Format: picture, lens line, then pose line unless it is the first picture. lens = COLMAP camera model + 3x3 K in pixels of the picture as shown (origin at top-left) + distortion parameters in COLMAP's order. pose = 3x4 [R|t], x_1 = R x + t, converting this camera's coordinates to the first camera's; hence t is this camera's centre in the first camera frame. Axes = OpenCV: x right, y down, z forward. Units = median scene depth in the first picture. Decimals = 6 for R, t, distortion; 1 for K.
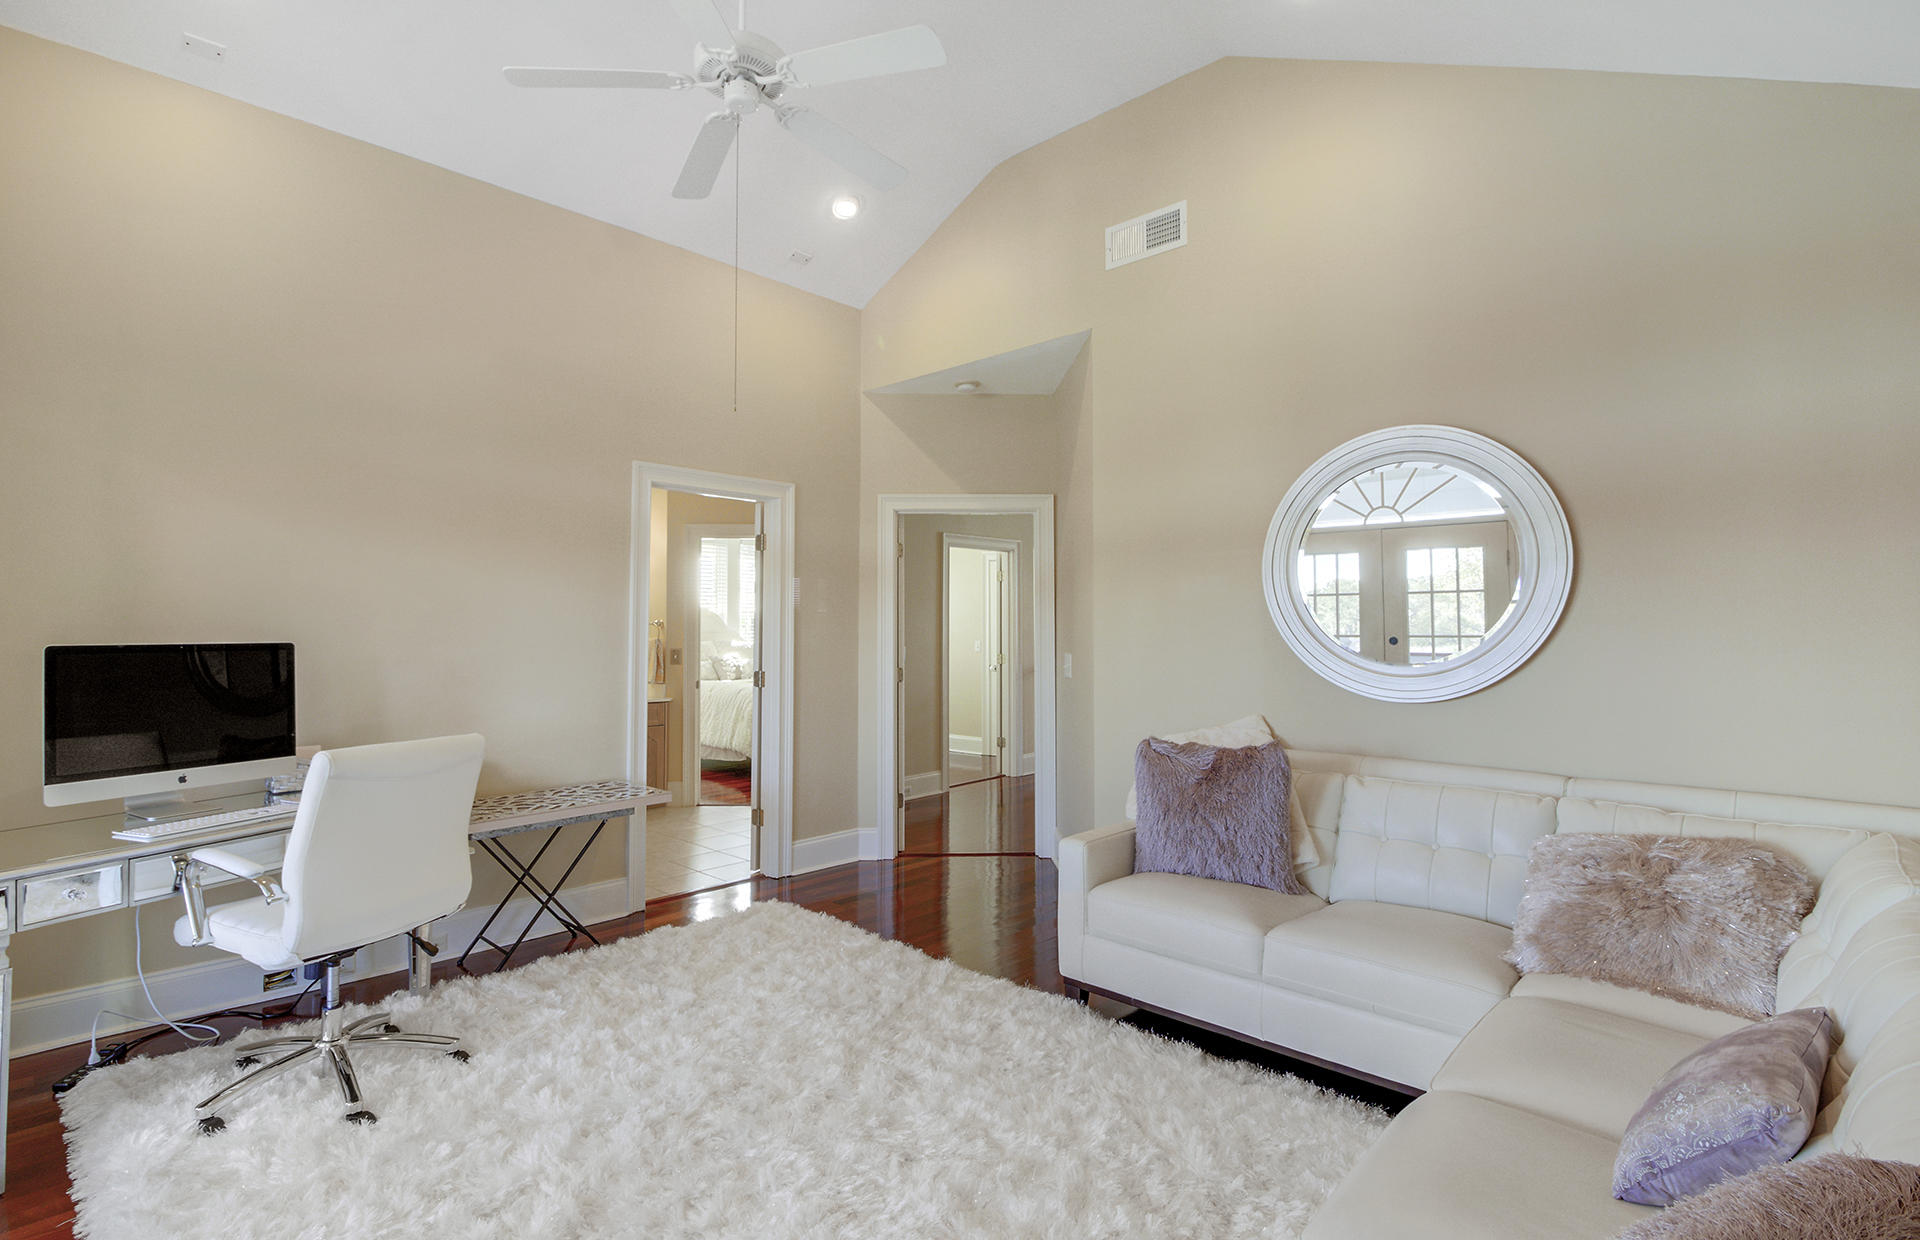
lens RADIAL K [[884.5, 0, 958.6], [0, 884.5, 624.7], [0, 0, 1]] dist [0.004114, -0.000867]
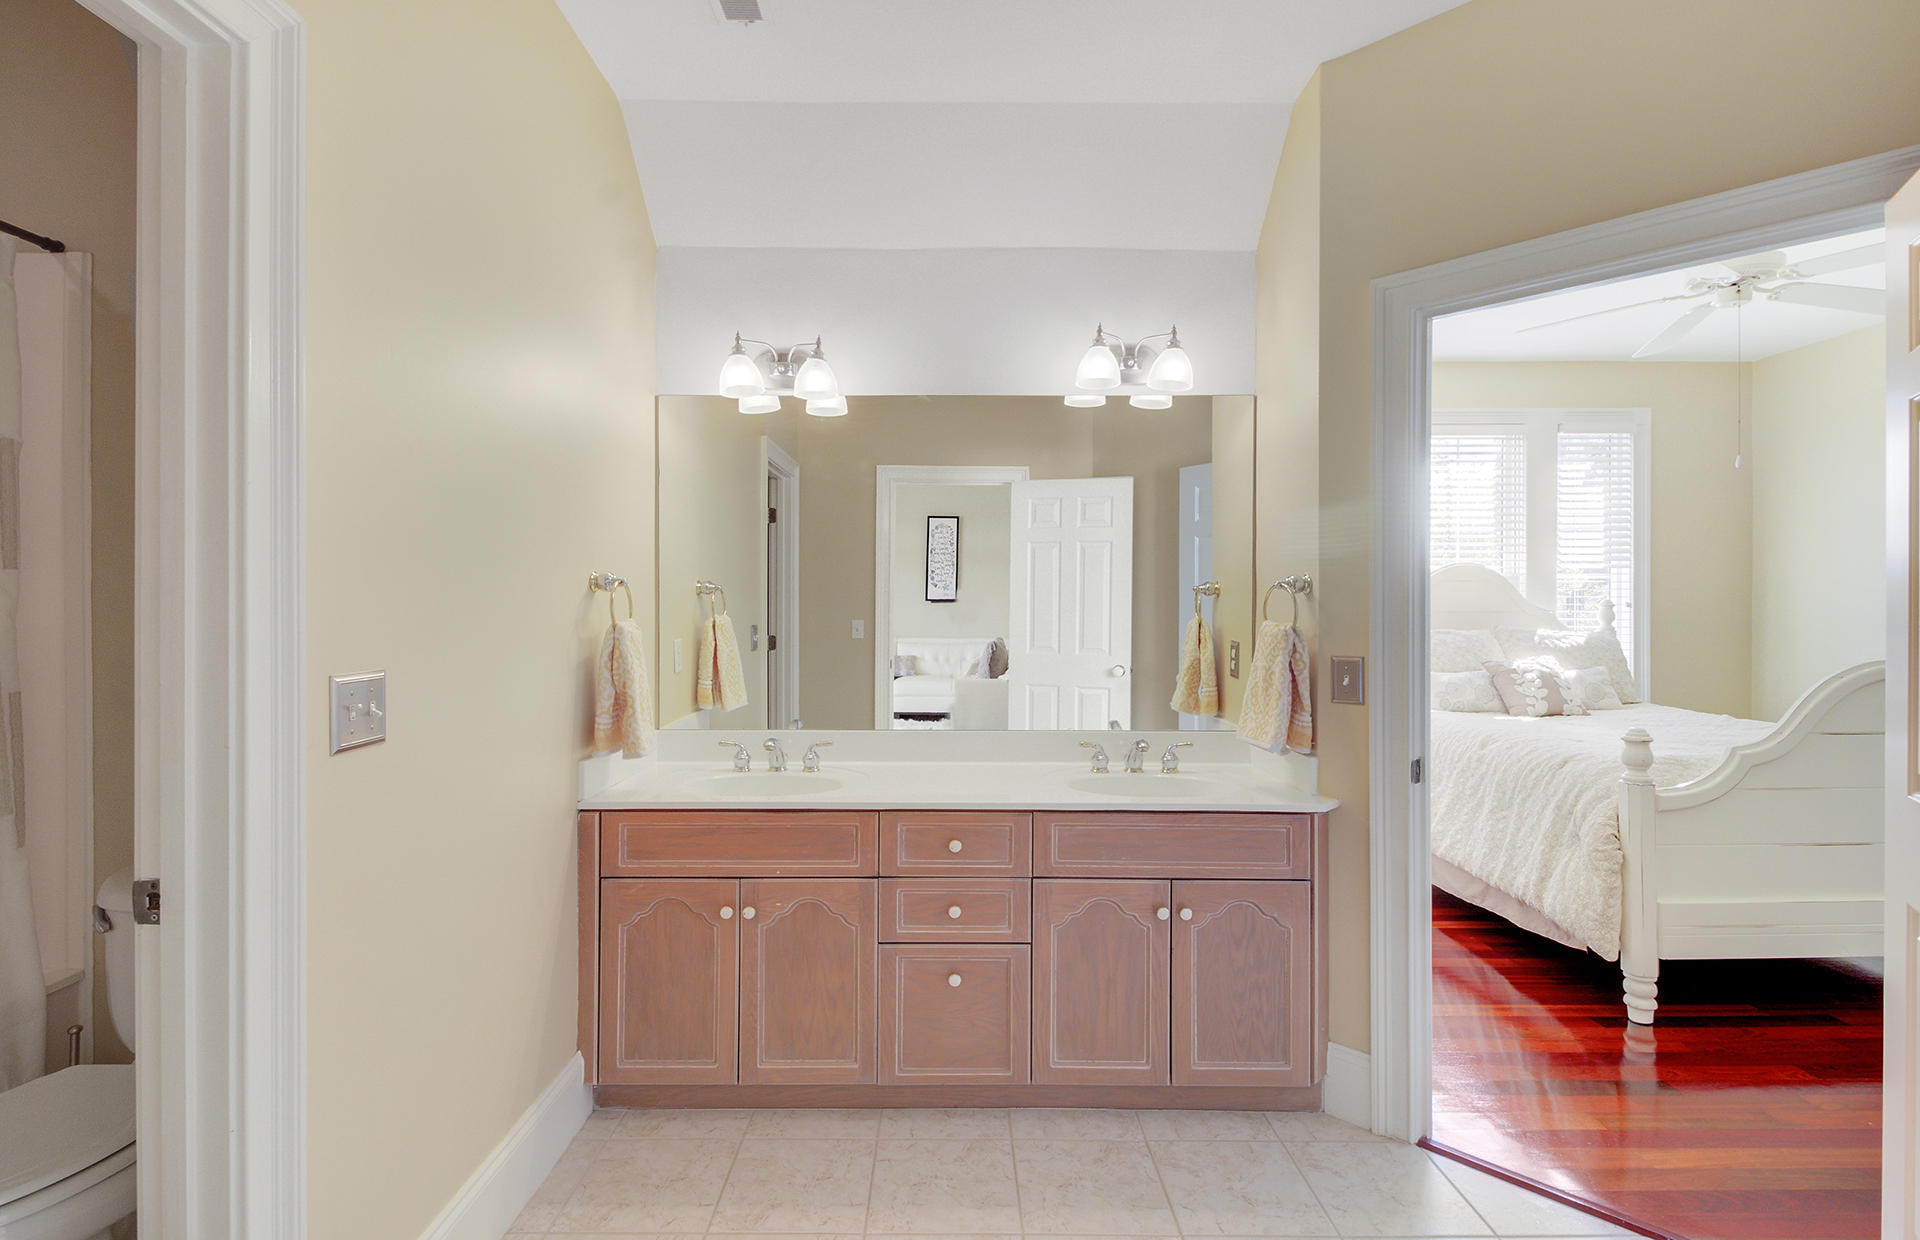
lens RADIAL K [[884.5, 0, 957.1], [0, 884.5, 624.2], [0, 0, 1]] dist [0.004114, -0.000867]
pose [[0.677010, 0.005330, -0.735955, -0.121979], [0.006392, 0.999893, 0.013122, 0.006760], [0.735946, -0.013589, 0.676903, 0.468339]]
